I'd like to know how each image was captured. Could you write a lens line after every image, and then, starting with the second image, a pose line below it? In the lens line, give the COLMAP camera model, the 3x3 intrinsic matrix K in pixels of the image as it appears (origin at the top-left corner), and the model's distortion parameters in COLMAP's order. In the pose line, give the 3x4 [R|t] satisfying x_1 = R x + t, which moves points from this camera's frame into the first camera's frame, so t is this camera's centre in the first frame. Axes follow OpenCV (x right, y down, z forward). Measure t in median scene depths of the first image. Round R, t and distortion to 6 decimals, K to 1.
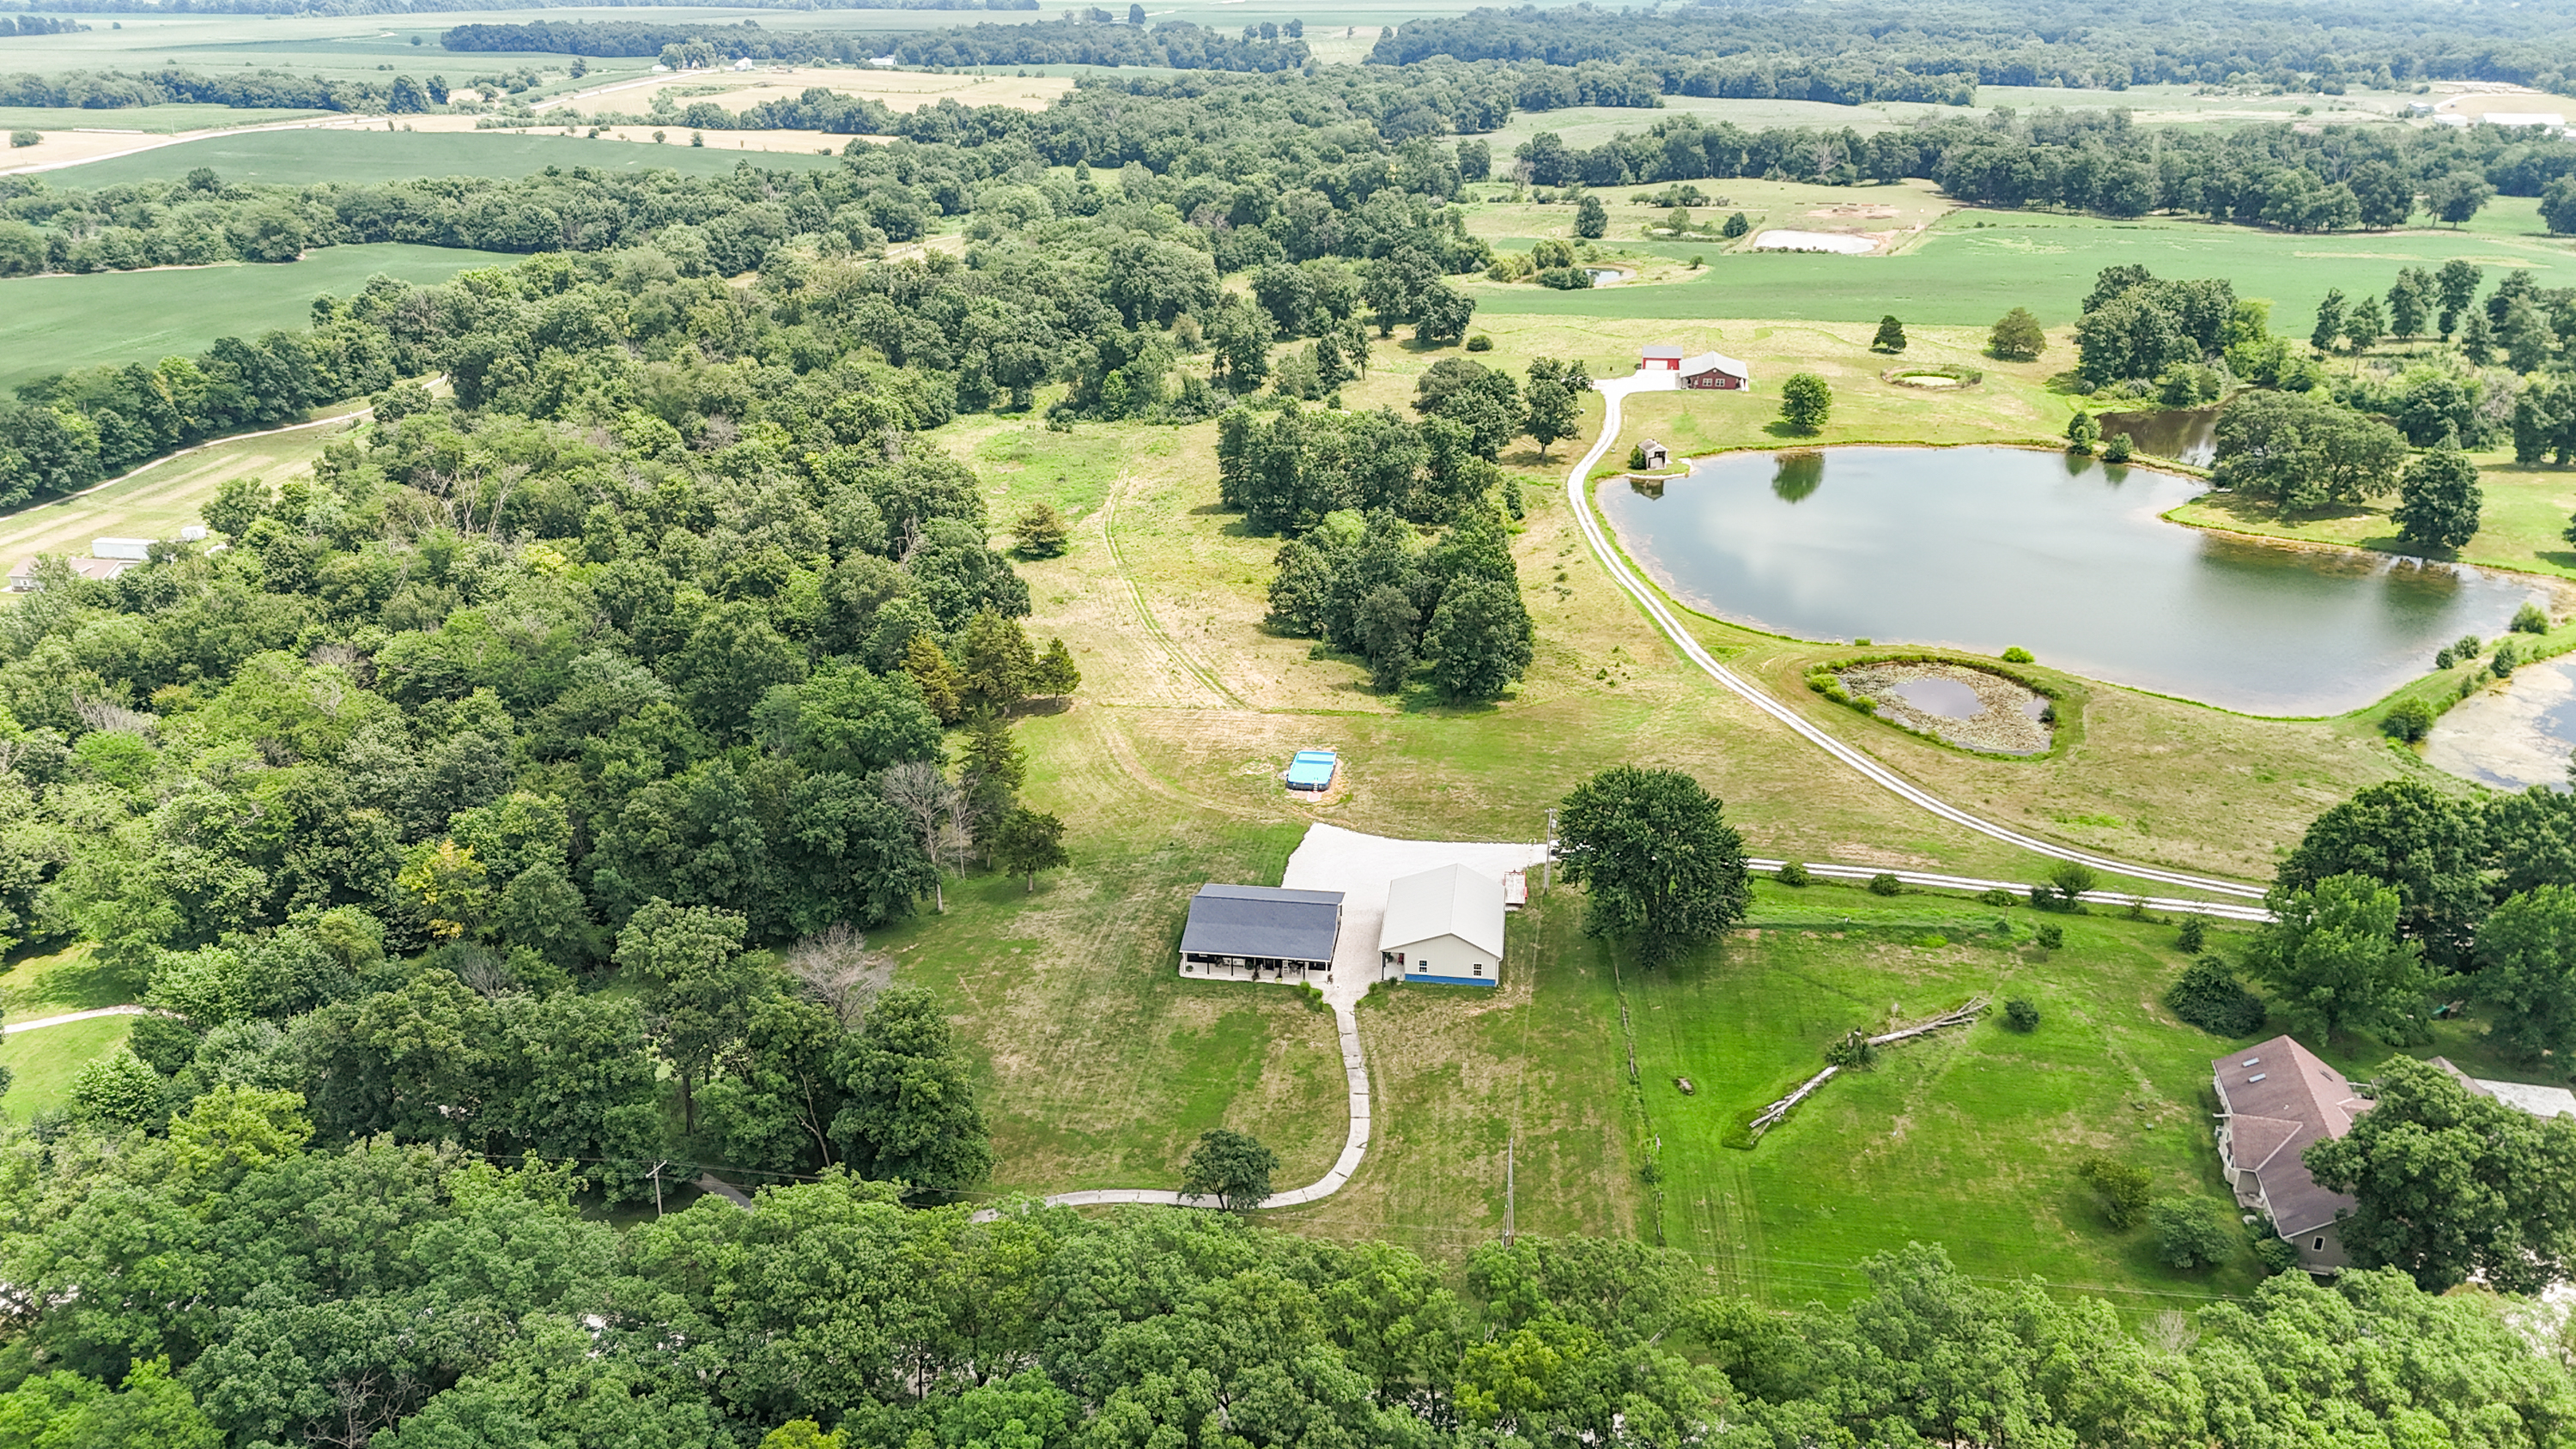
lens RADIAL K [[1917.2, 0, 1290.8], [0, 1917.2, 721.7], [0, 0, 1]] dist [0.068599, -0.068558]
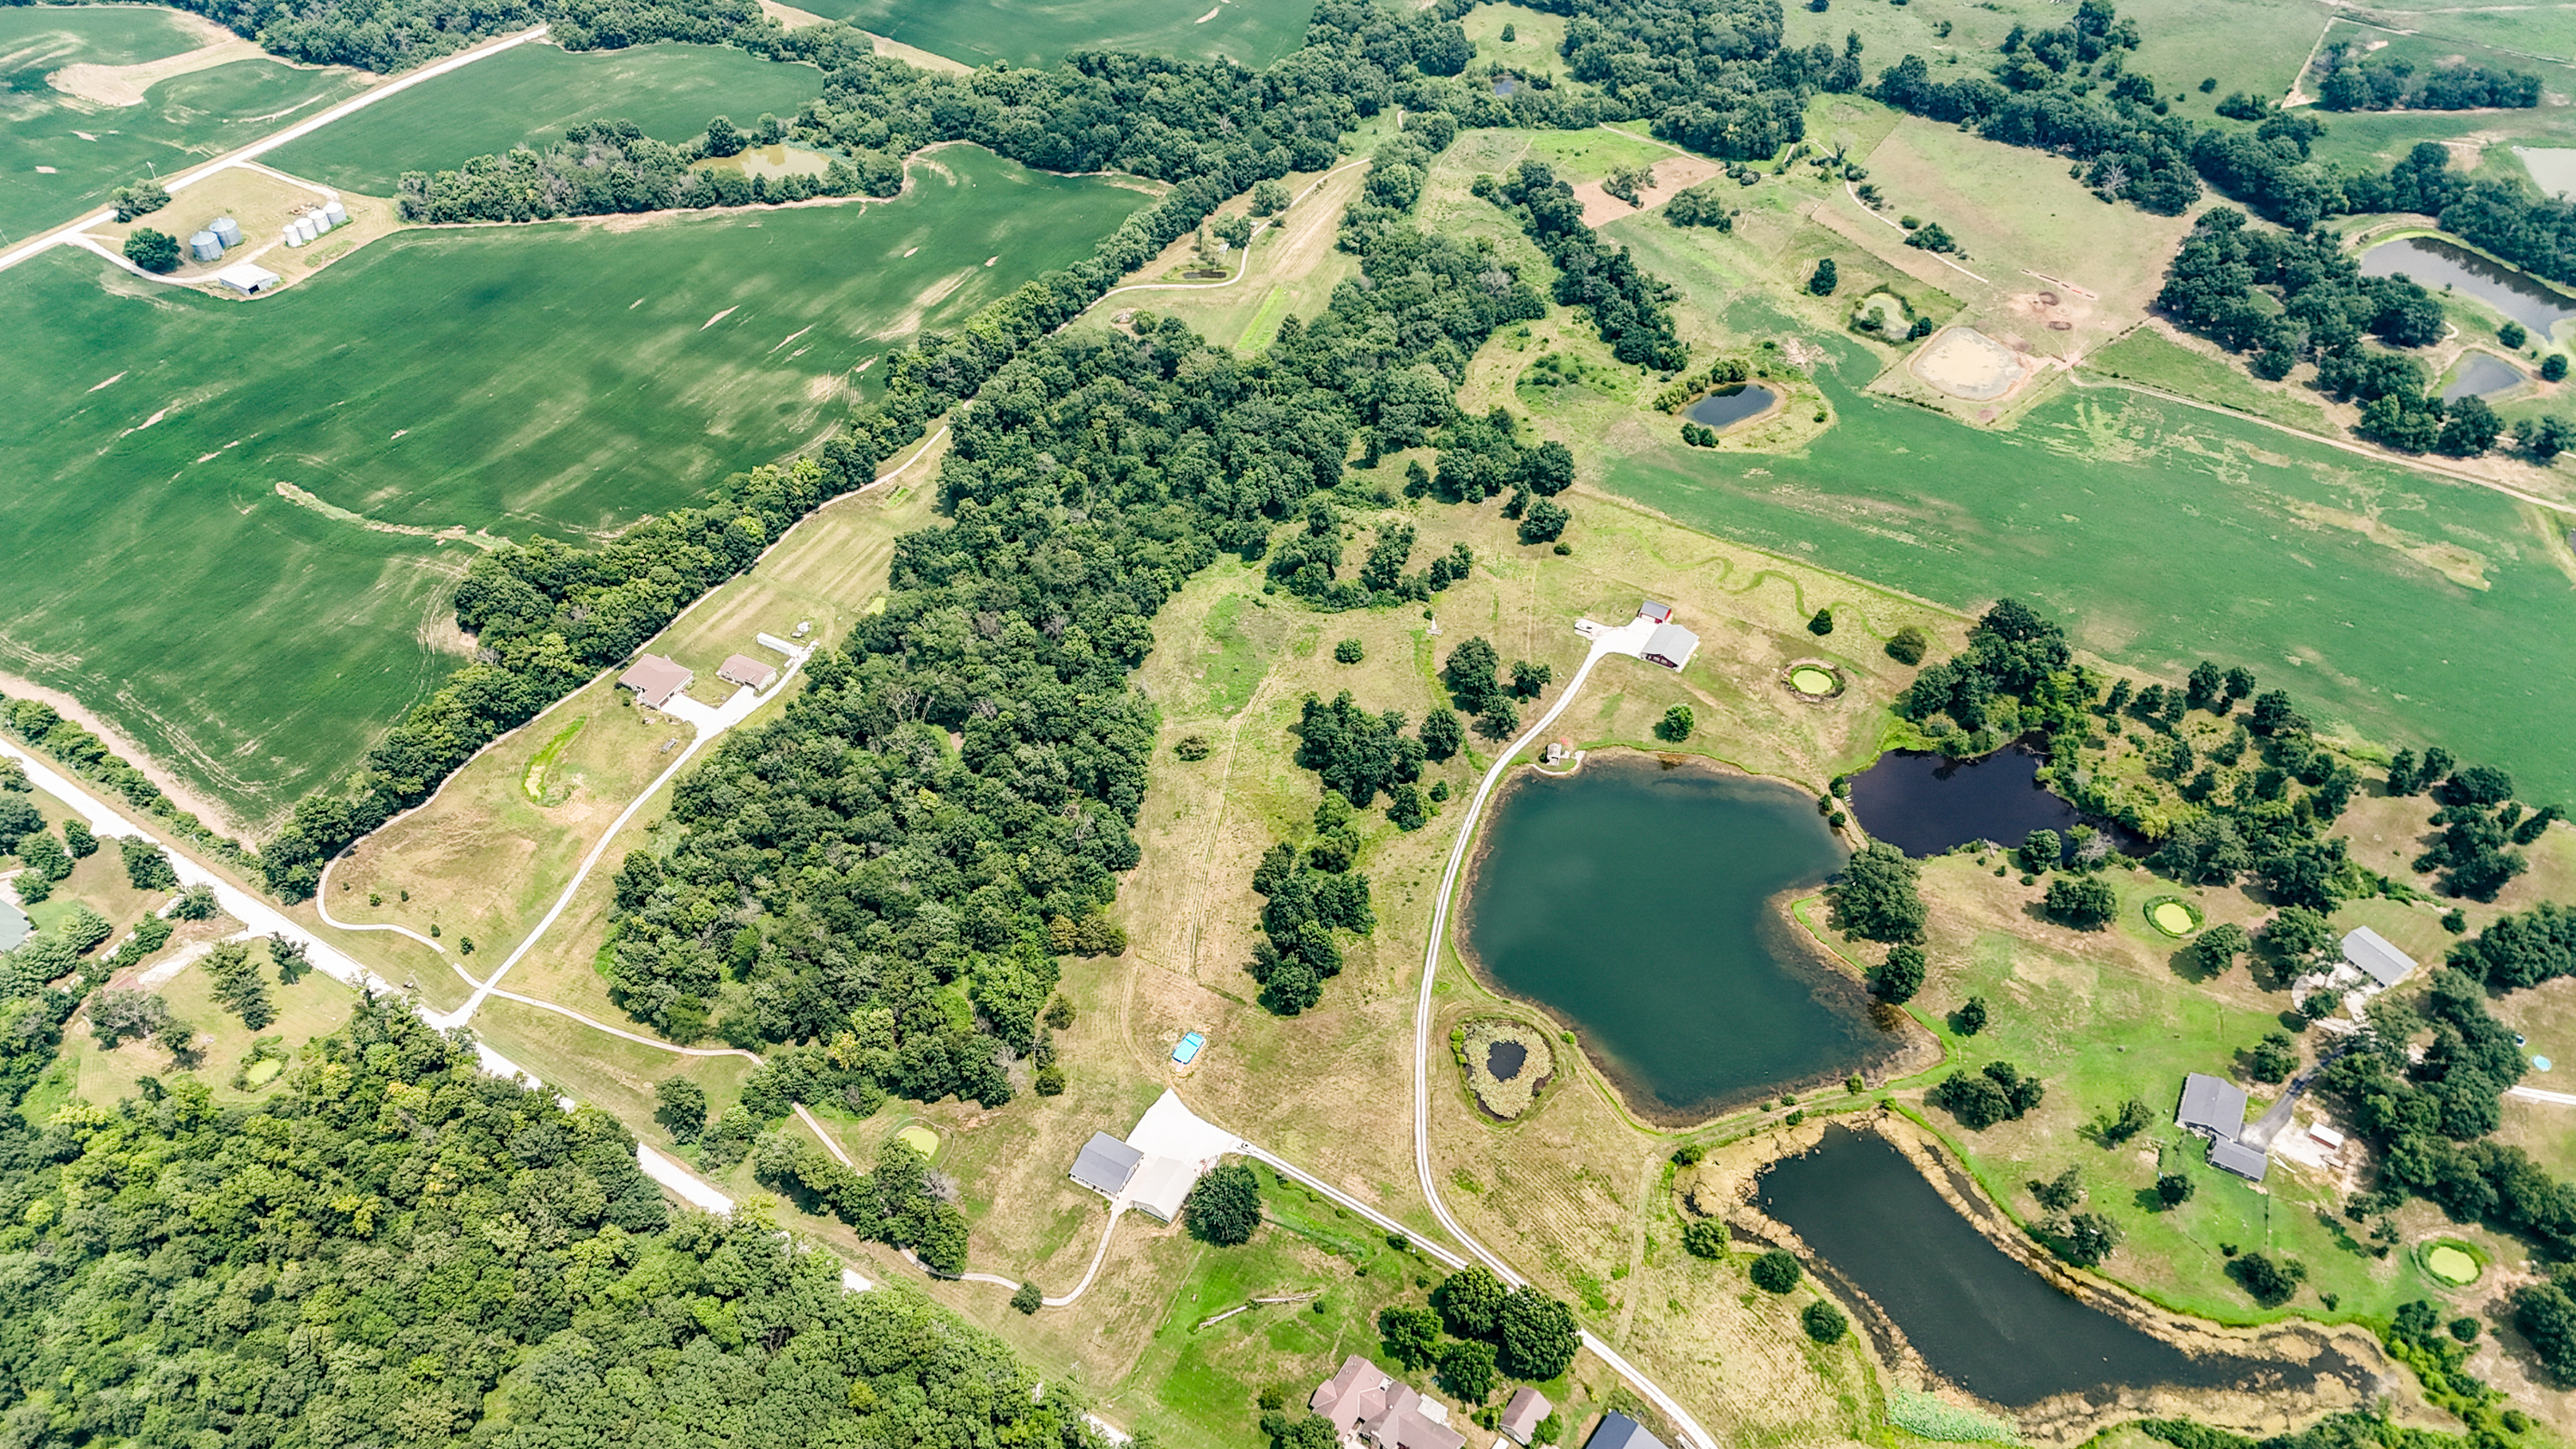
lens RADIAL K [[1917.2, 0, 1273.9], [0, 1917.2, 726.6], [0, 0, 1]] dist [0.068599, -0.068558]
pose [[0.935451, 0.241643, -0.257954, 0.533535], [-0.127414, 0.911274, 0.391594, -1.090966], [0.329693, -0.333450, 0.883240, -0.777865]]
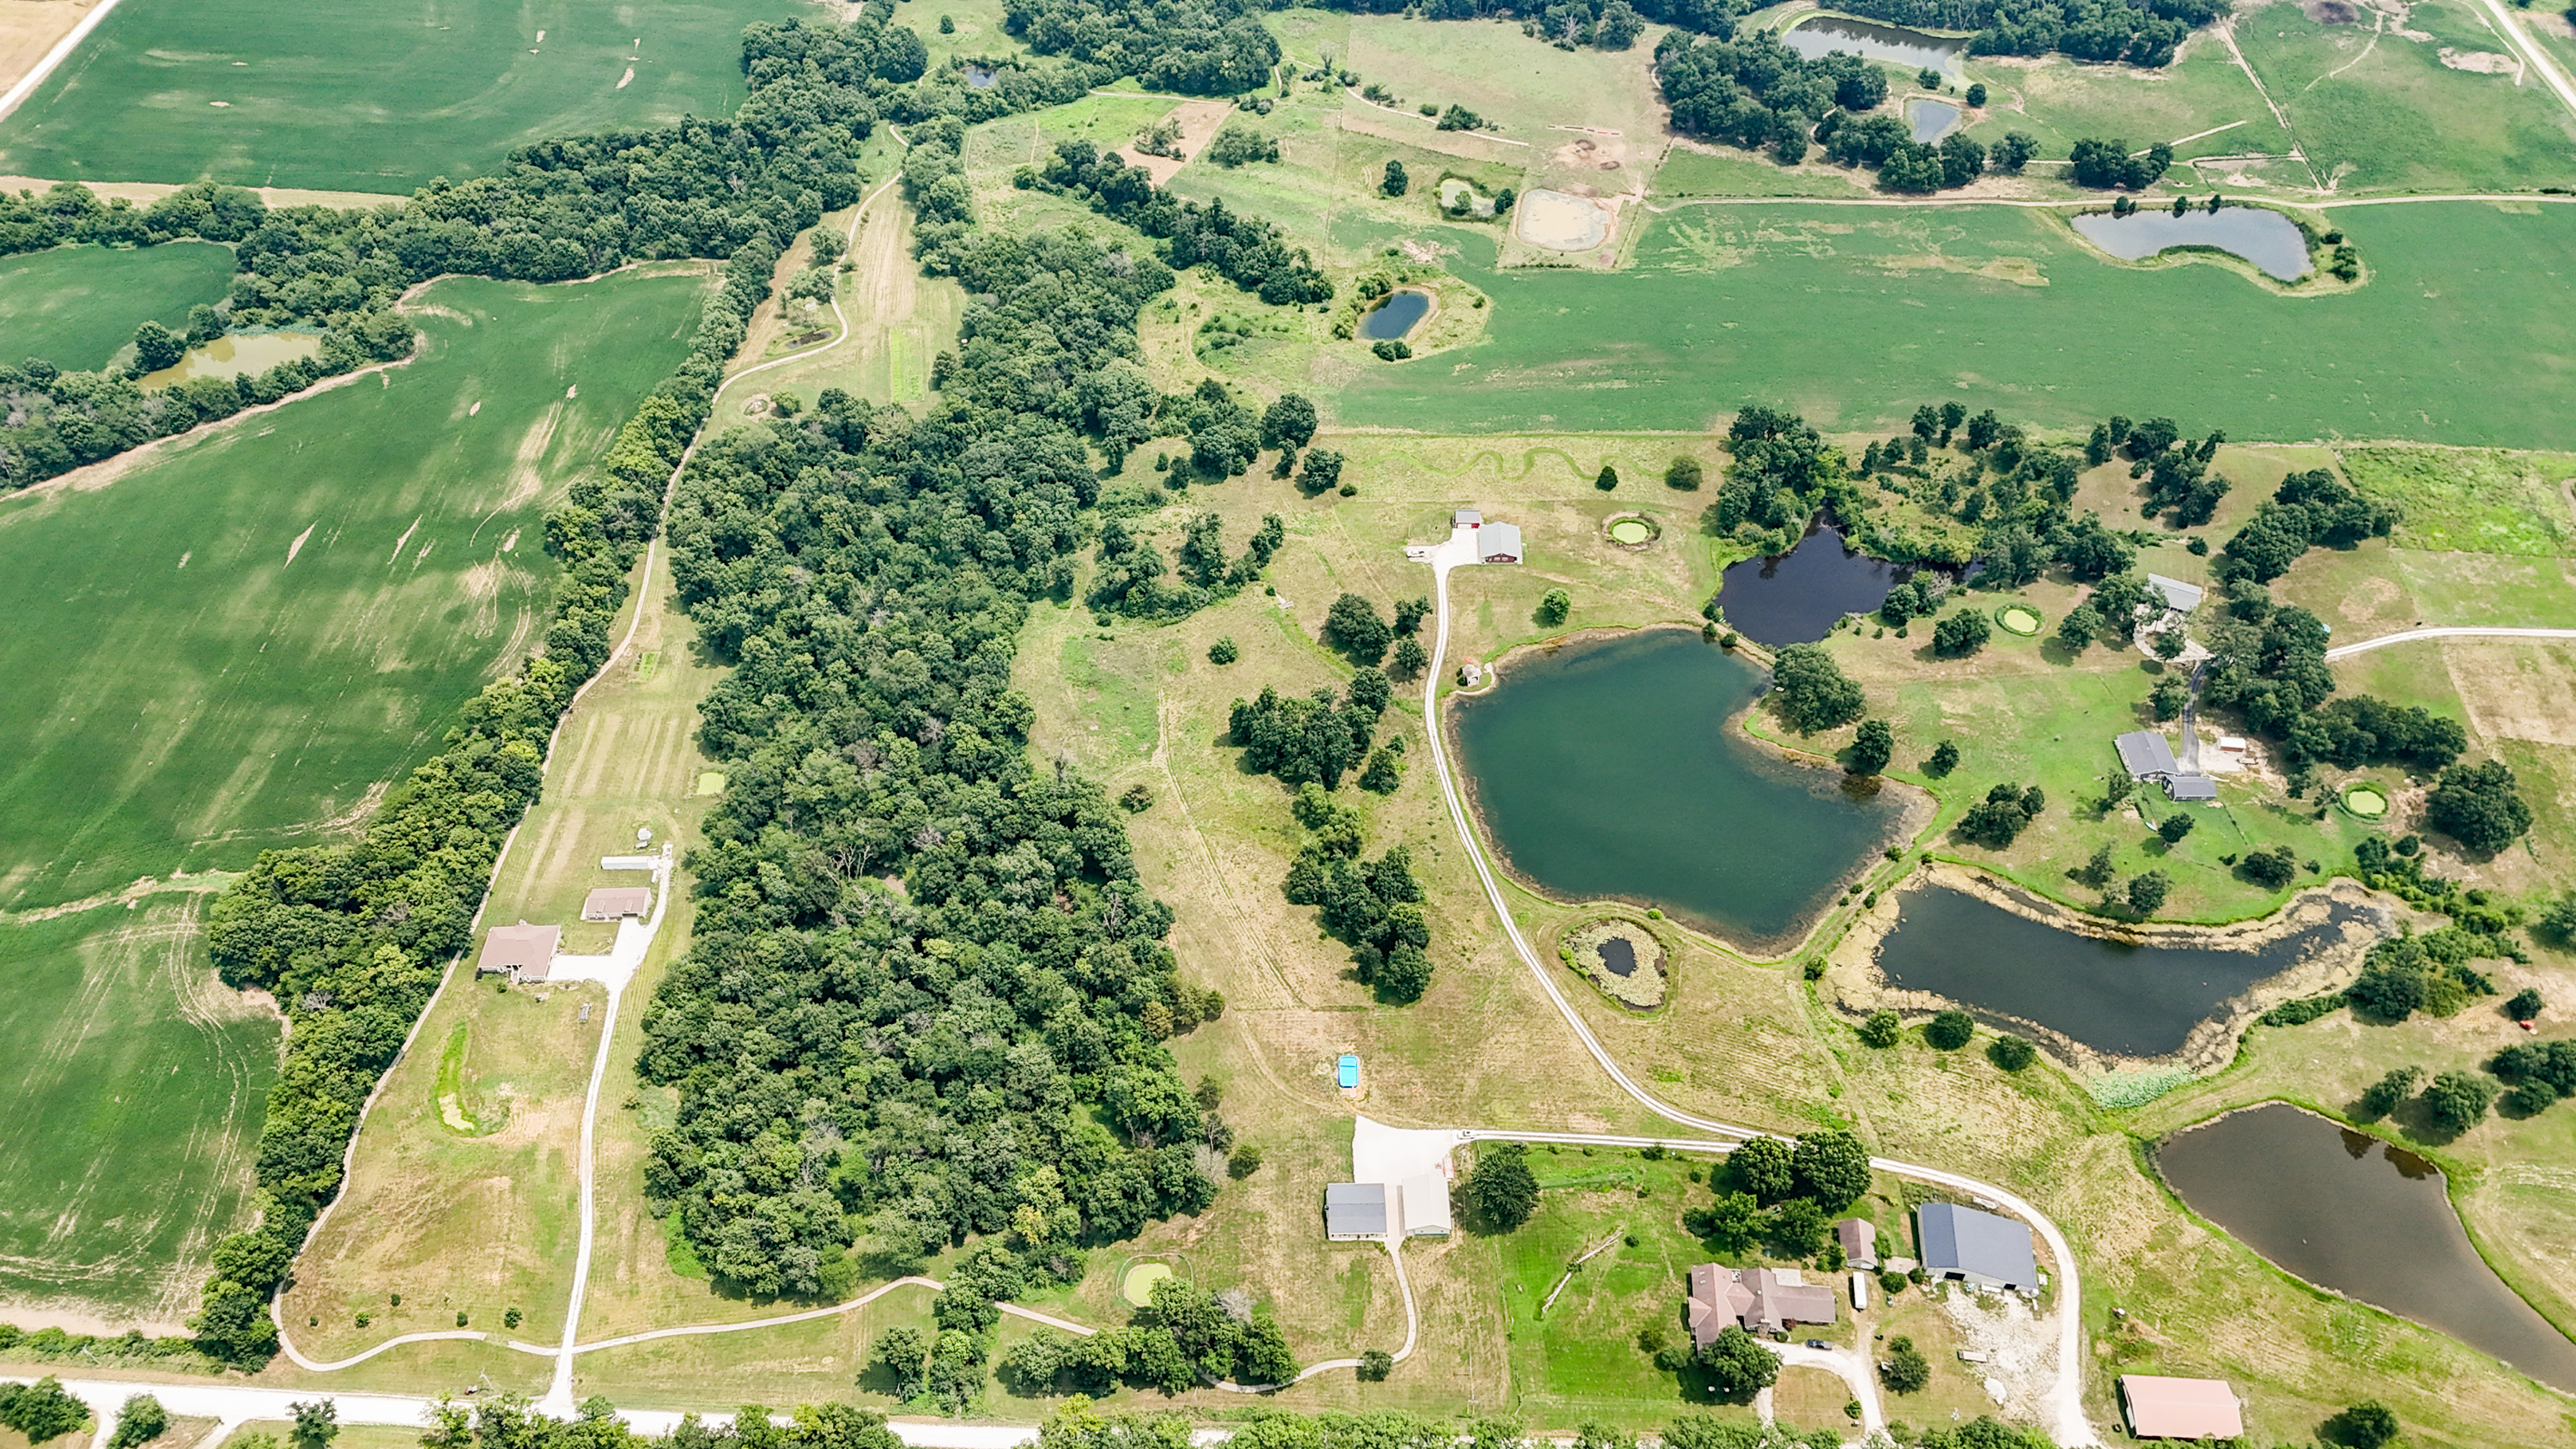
lens RADIAL K [[1917.2, 0, 1290.6], [0, 1917.2, 727.8], [0, 0, 1]] dist [0.068599, -0.068558]
pose [[0.989107, -0.110622, 0.097113, -0.202197], [0.063894, 0.916986, 0.393770, -1.085899], [-0.132611, -0.383276, 0.914065, -0.798476]]
